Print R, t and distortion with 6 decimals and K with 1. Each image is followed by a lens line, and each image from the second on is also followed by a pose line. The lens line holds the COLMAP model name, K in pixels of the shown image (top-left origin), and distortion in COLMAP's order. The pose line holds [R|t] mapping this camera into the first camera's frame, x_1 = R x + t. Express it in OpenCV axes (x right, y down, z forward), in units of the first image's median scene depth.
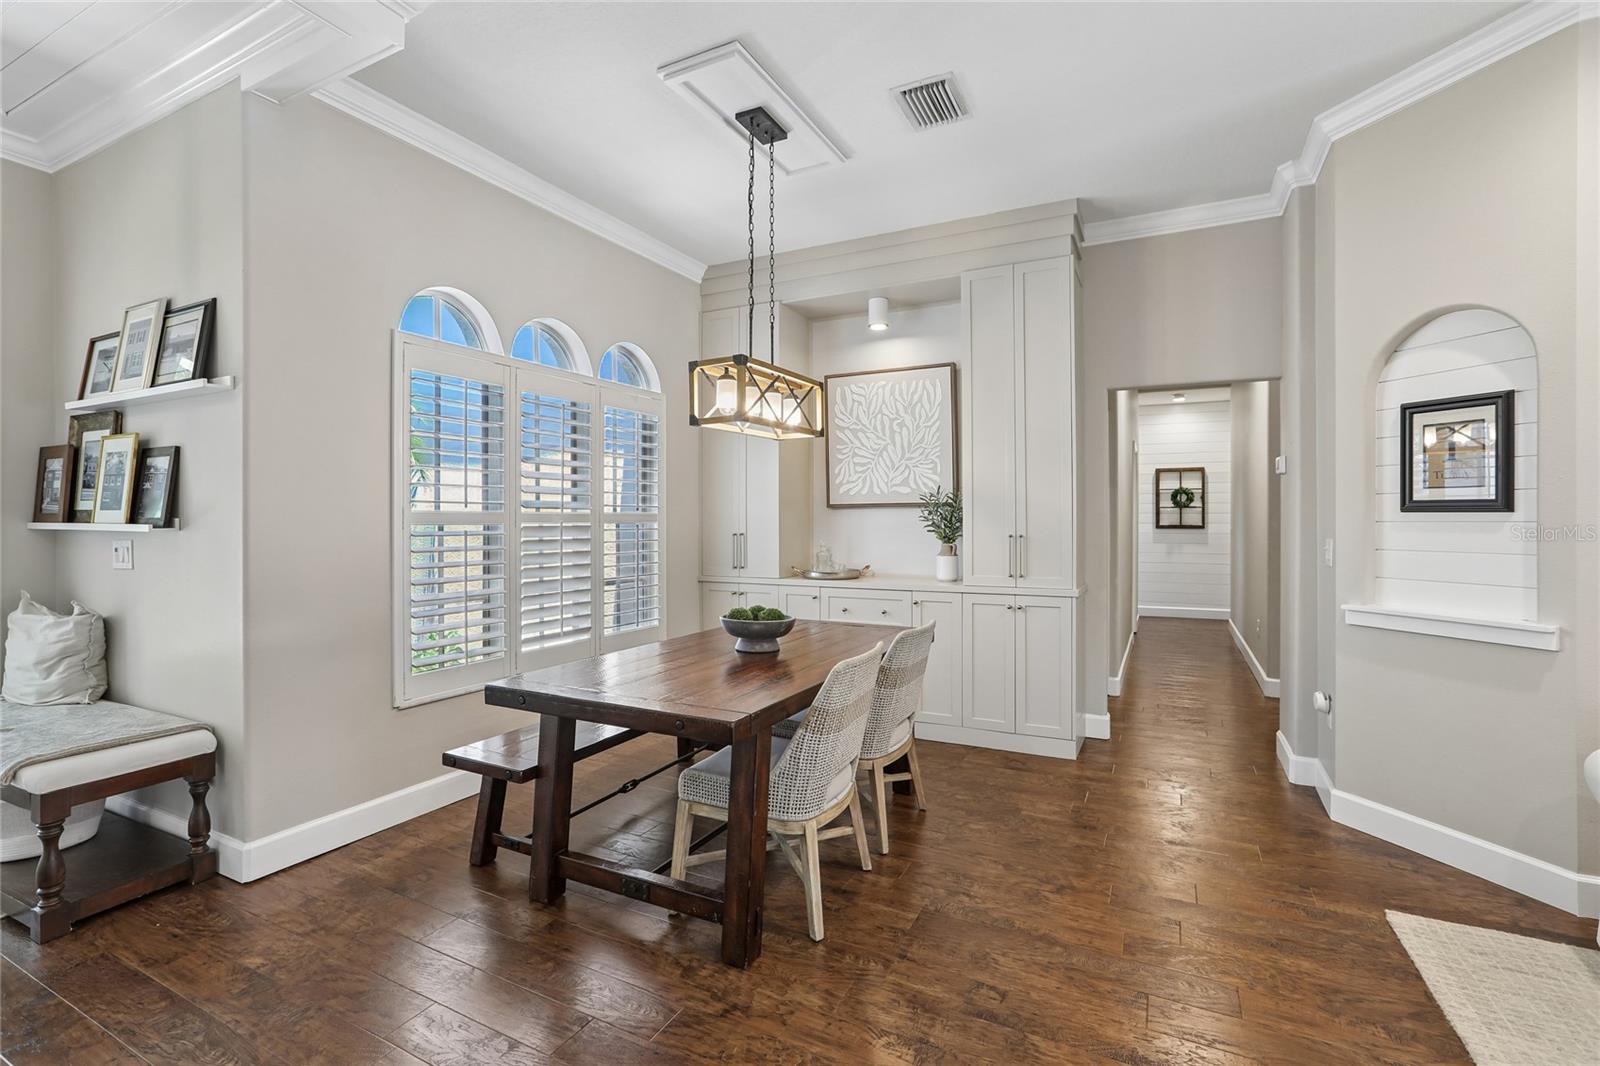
lens RADIAL K [[722.2, 0, 796.8], [0, 722.2, 522.7], [0, 0, 1]] dist [-0.031557, 0.015179]
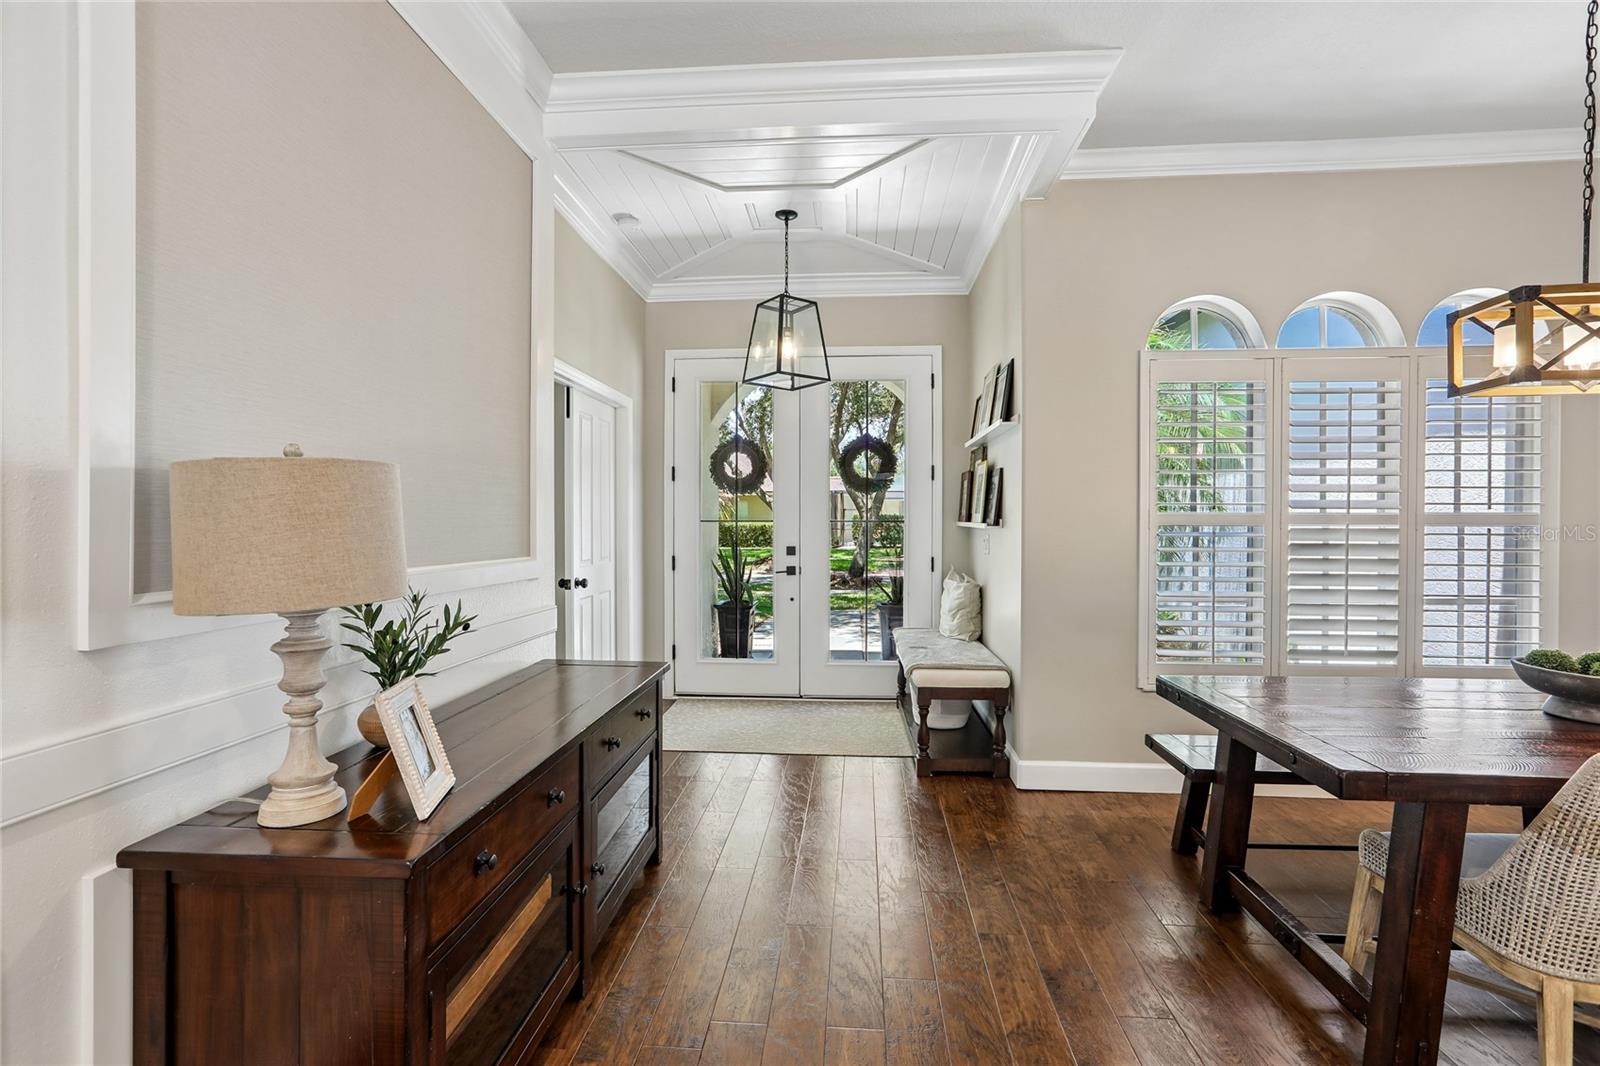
lens RADIAL K [[722.2, 0, 811.8], [0, 722.2, 527.8], [0, 0, 1]] dist [-0.031557, 0.015179]
pose [[0.386124, 0.012211, -0.922366, 0.286540], [-0.006063, 0.999924, 0.010699, -0.002004], [0.922427, 0.001461, 0.386169, 0.095160]]
